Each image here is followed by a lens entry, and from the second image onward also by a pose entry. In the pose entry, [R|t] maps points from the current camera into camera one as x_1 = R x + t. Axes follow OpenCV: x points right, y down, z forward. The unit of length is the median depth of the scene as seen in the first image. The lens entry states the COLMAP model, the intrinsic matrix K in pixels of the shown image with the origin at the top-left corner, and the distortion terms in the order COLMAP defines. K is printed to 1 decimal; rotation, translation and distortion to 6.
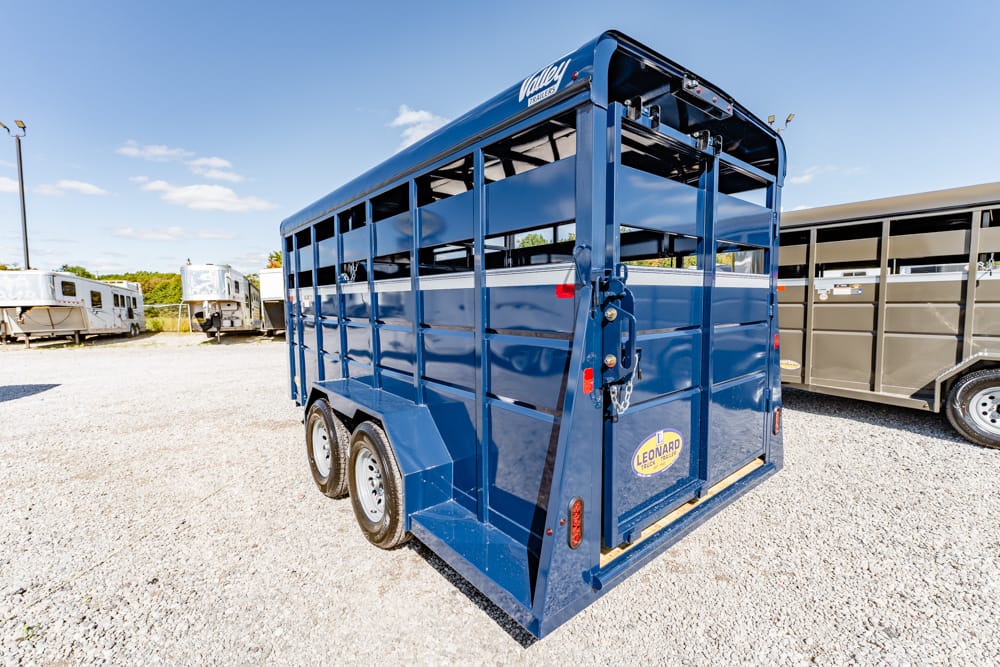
lens RADIAL K [[422.8, 0, 499.3], [0, 422.8, 330.5], [0, 0, 1]] dist [-0.000903, -0.000136]
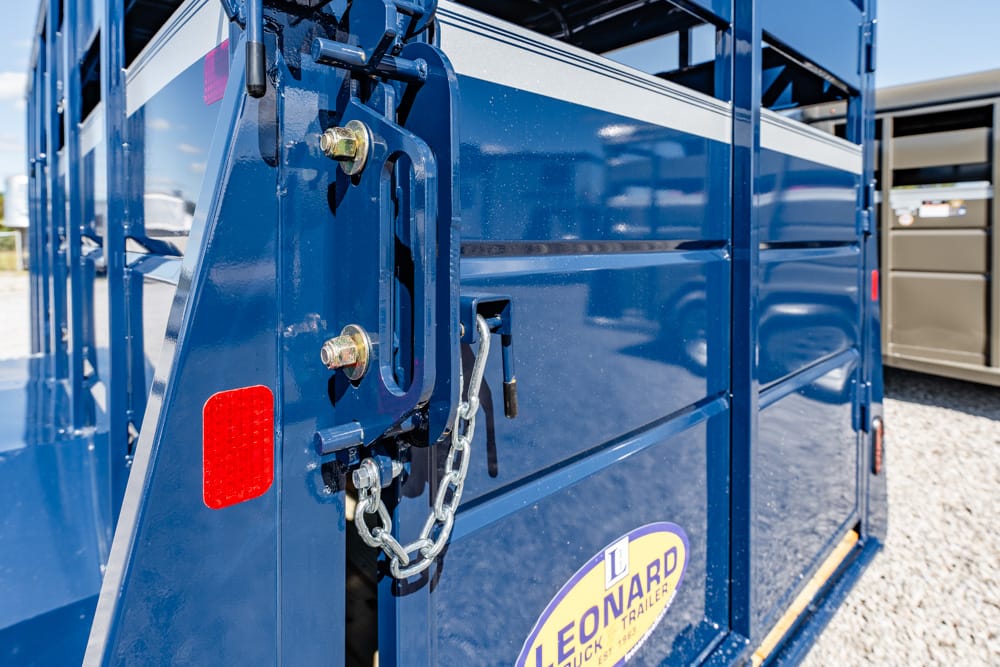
lens RADIAL K [[547.7, 0, 500.0], [0, 547.7, 247.0], [0, 0, 1]] dist [0.000167, -0.000644]
pose [[0.998170, 0.006860, 0.060080, 0.177470], [-0.003732, 0.998640, -0.052006, 0.016515], [-0.060355, 0.051687, 0.996838, 0.381813]]
